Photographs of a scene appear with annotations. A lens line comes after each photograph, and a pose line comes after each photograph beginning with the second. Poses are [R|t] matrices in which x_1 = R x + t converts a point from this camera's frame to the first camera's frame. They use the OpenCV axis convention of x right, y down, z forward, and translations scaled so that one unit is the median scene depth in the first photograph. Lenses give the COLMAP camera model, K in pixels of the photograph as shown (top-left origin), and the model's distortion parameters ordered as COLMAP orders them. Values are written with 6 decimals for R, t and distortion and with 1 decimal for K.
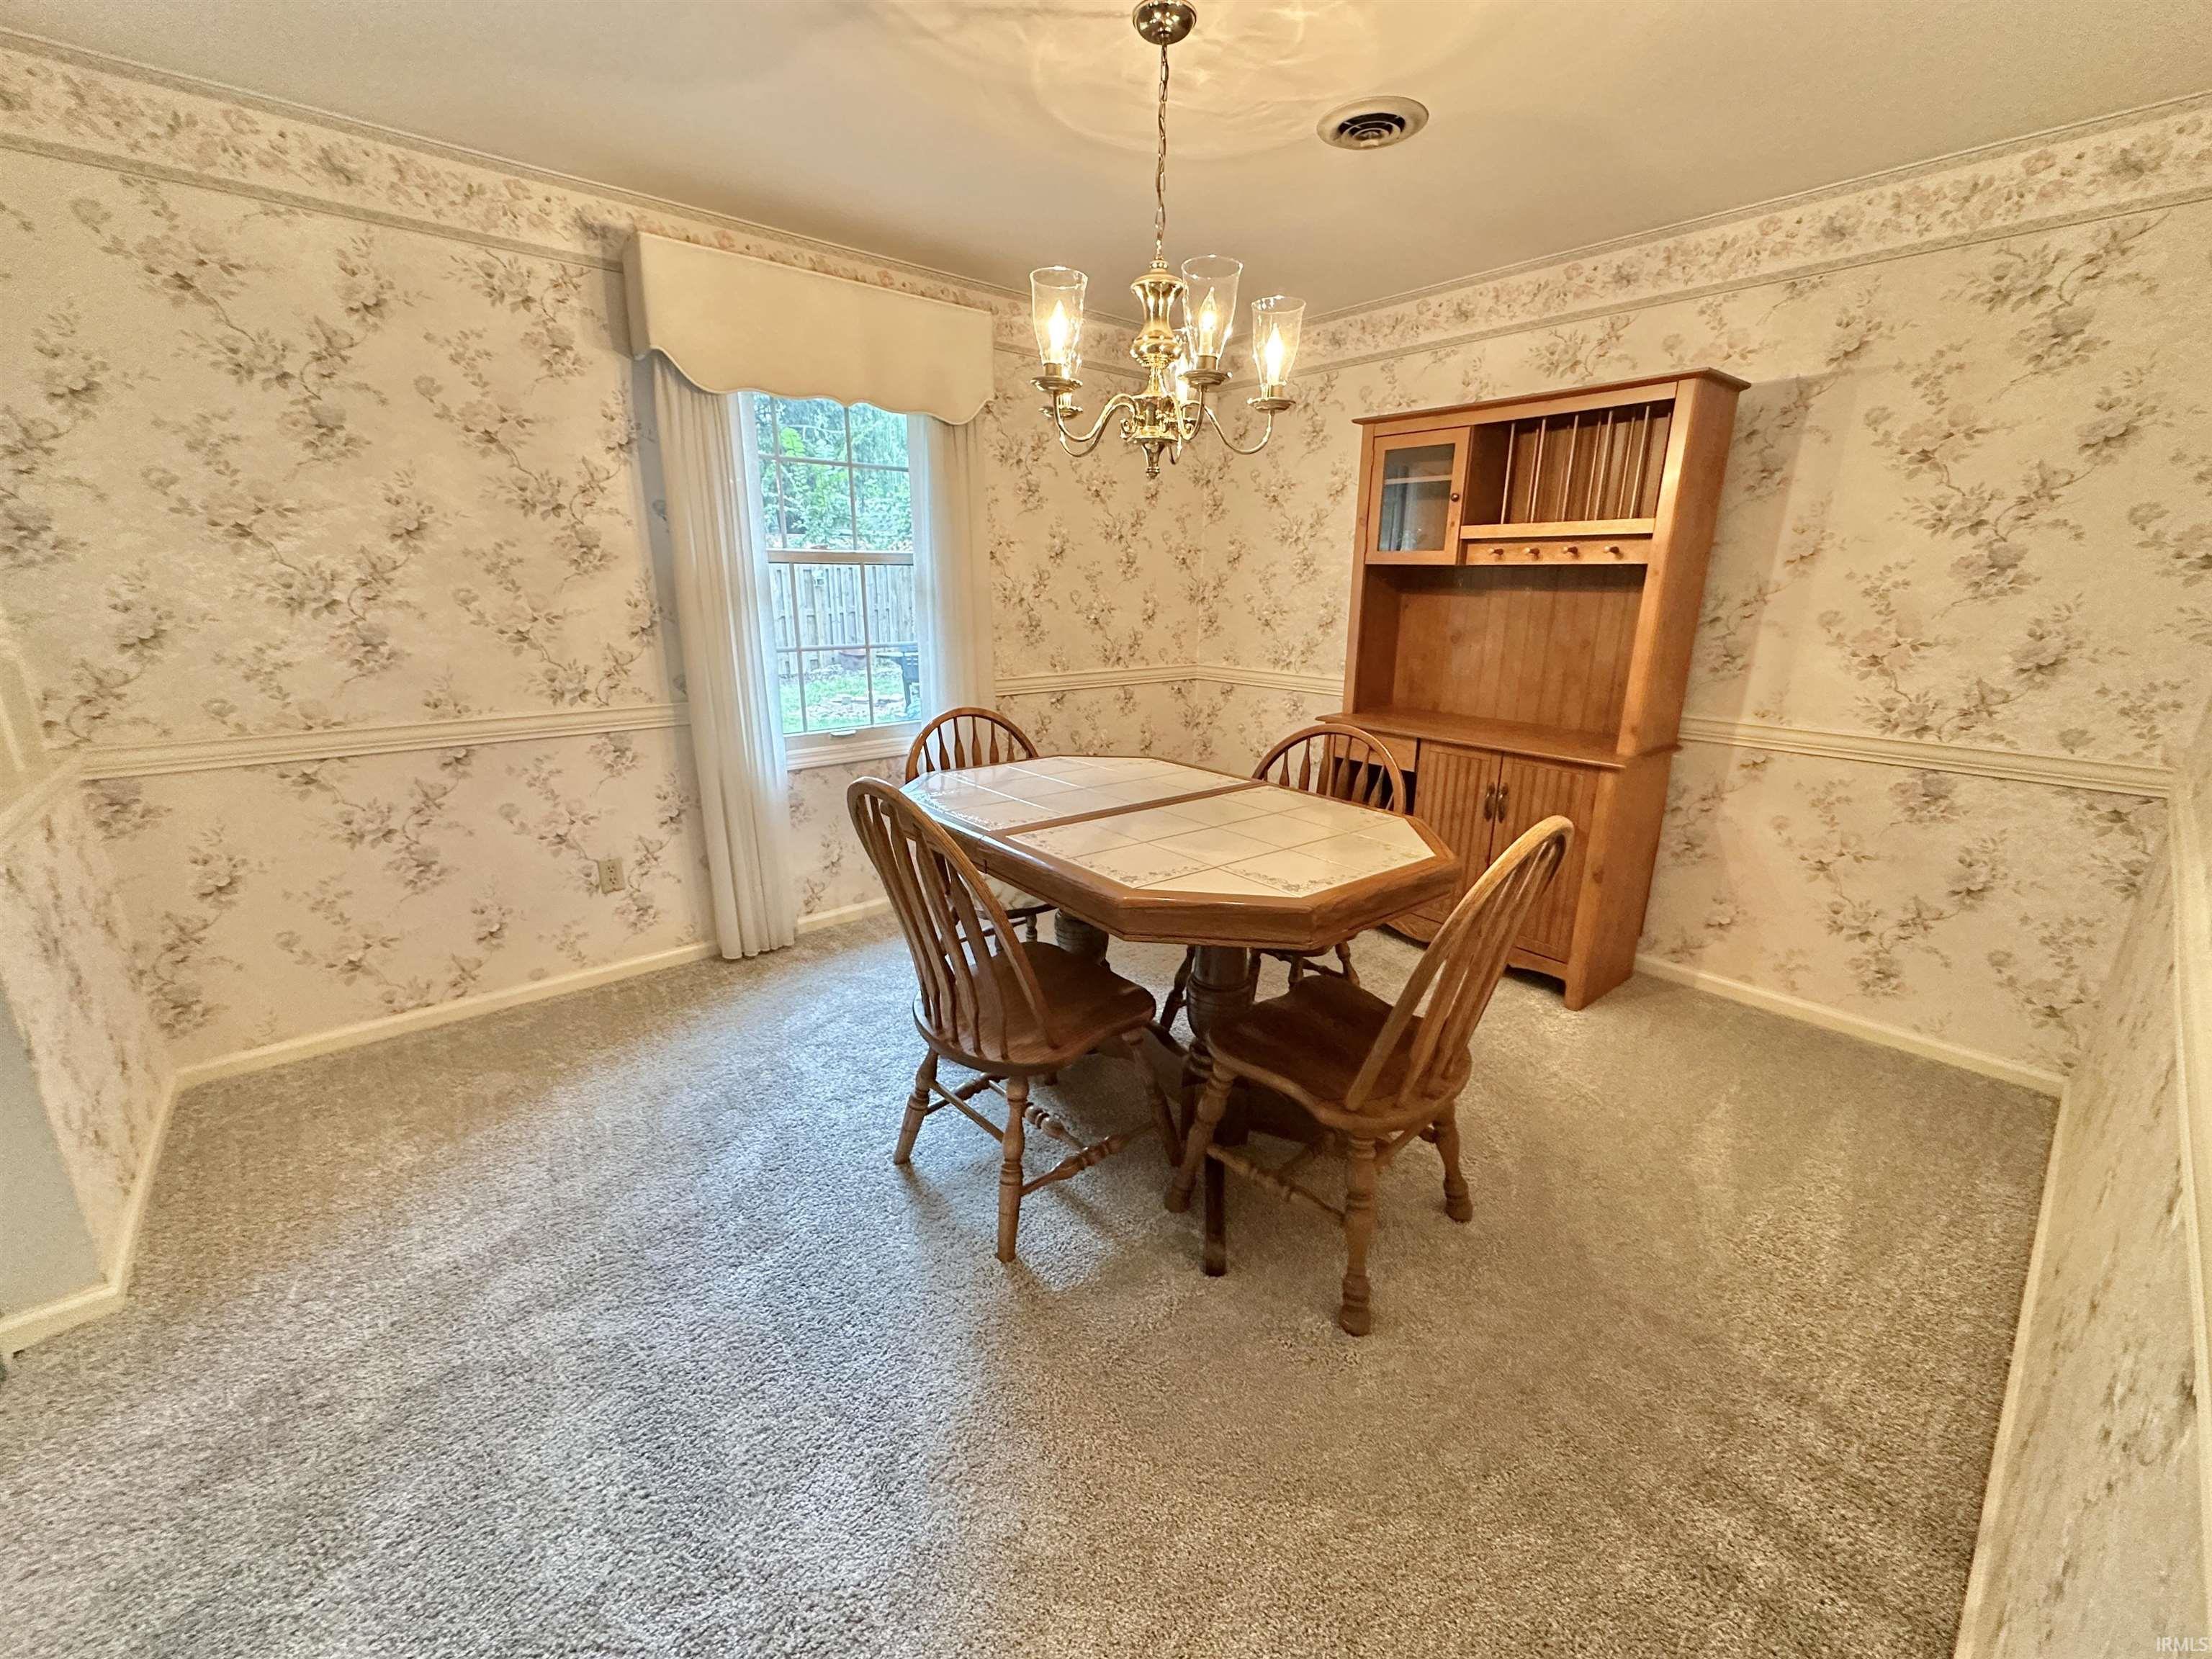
lens RADIAL K [[886.3, 0, 1107.2], [0, 886.3, 841.2], [0, 0, 1]] dist [-0.000493, 0.000587]
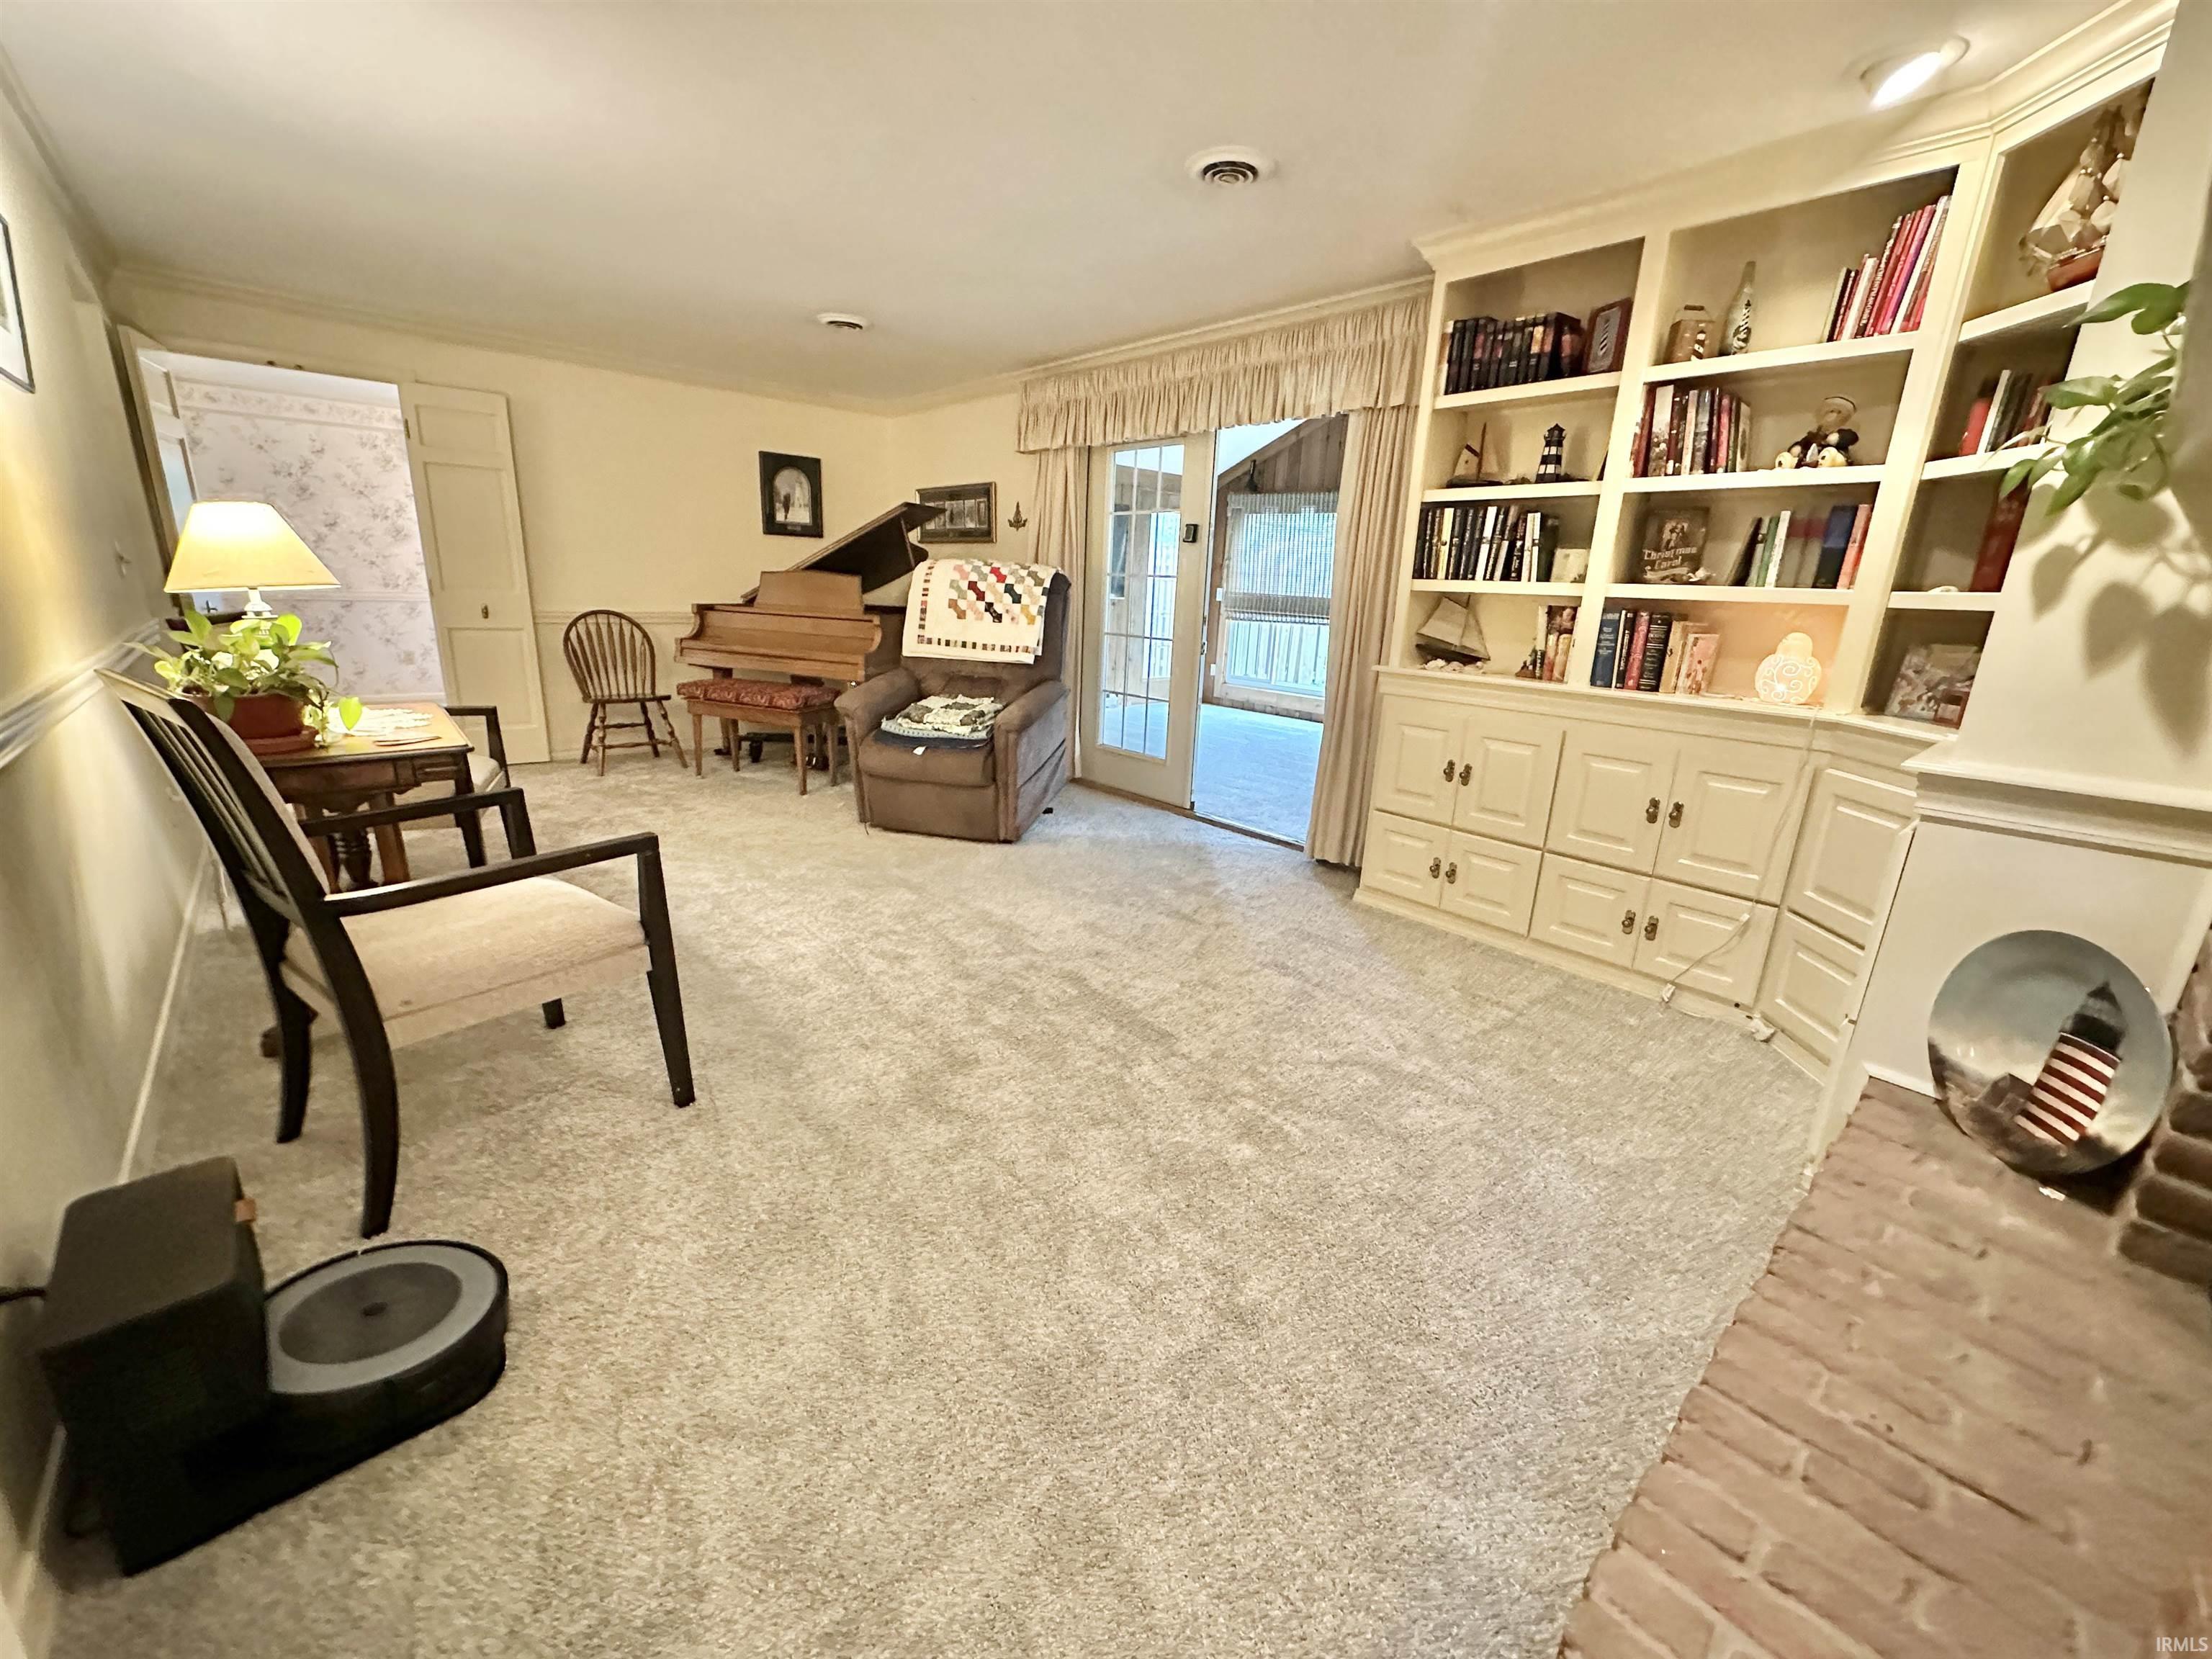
lens RADIAL K [[886.3, 0, 1111.3], [0, 886.3, 831.6], [0, 0, 1]] dist [-0.000493, 0.000587]
pose [[0.996831, 0.018081, 0.077468, 1.430654], [-0.018057, 0.999836, -0.001020, 0.565361], [-0.077474, -0.000382, 0.996994, -1.925894]]
